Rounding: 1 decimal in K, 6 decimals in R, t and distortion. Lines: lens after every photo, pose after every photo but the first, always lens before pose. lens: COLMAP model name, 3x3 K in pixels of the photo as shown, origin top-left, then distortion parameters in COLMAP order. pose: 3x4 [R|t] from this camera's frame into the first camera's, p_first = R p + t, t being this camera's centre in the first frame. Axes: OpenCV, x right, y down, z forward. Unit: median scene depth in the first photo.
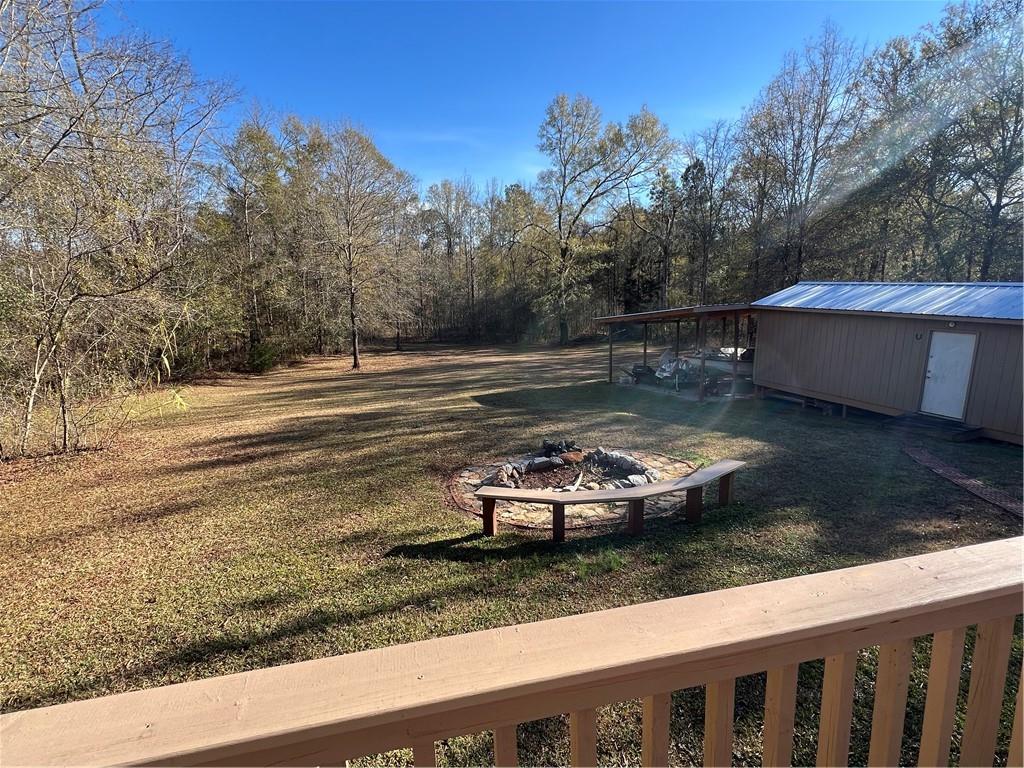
lens RADIAL K [[495.3, 0, 514.2], [0, 495.3, 380.9], [0, 0, 1]] dist [-0.002301, -0.000819]
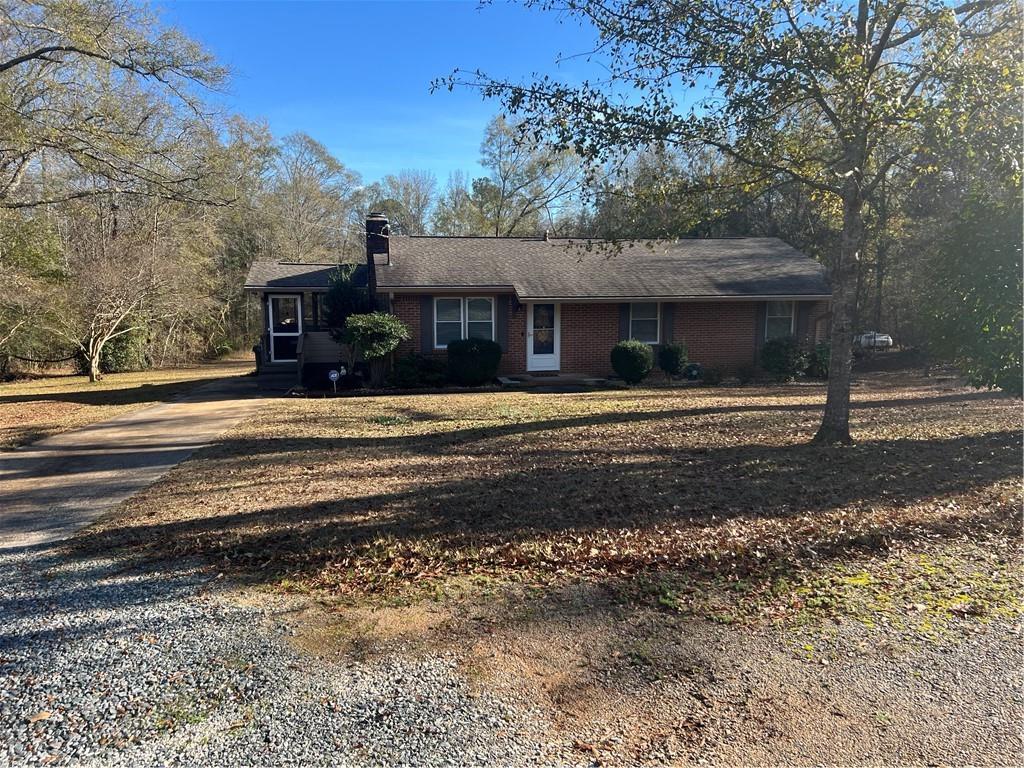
lens RADIAL K [[784.7, 0, 516.0], [0, 784.7, 380.6], [0, 0, 1]] dist [0.106057, -0.172976]
pose [[0.999222, 0.026482, -0.029230, 0.811596], [-0.028493, 0.997092, -0.070680, 0.452786], [0.027273, 0.071457, 0.997071, -2.754877]]
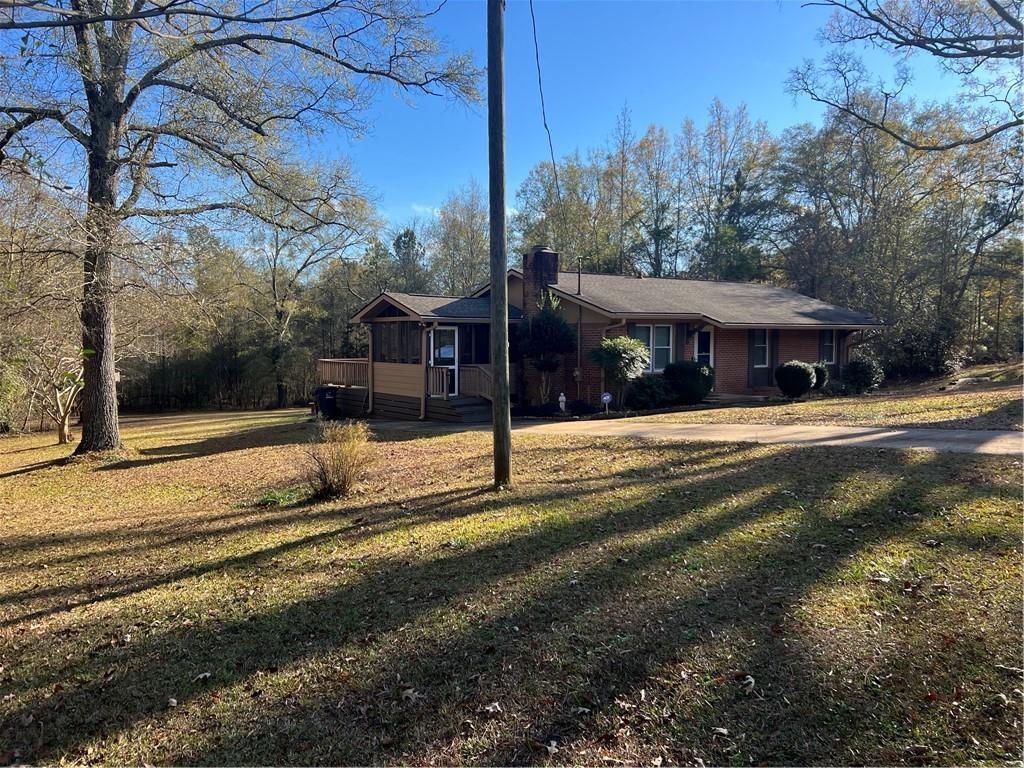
lens RADIAL K [[784.7, 0, 516.0], [0, 784.7, 380.6], [0, 0, 1]] dist [0.106057, -0.172976]
pose [[0.903603, -0.004316, 0.428350, -0.641184], [0.070342, 0.987871, -0.138432, 0.525222], [-0.422557, 0.155219, 0.892946, -2.517879]]
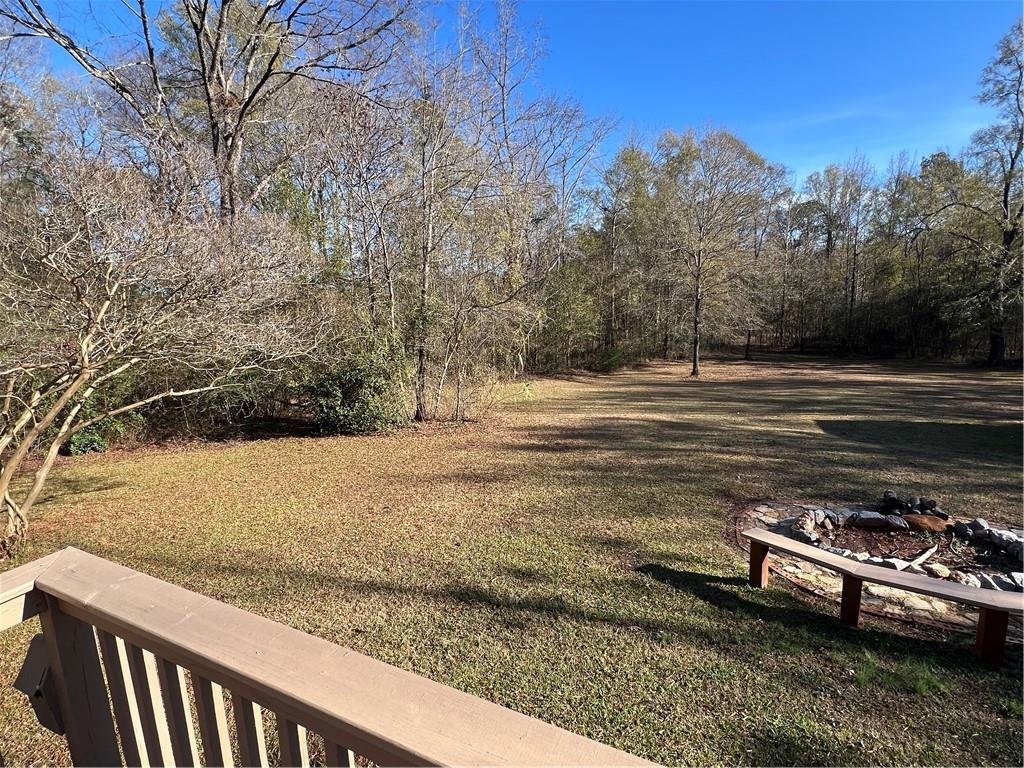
lens RADIAL K [[495.3, 0, 514.2], [0, 495.3, 380.9], [0, 0, 1]] dist [-0.002301, -0.000819]
pose [[0.770402, 0.087793, -0.631485, 0.080345], [-0.093649, 0.995313, 0.024124, -0.014127], [0.630643, 0.040553, 0.775013, 0.030863]]
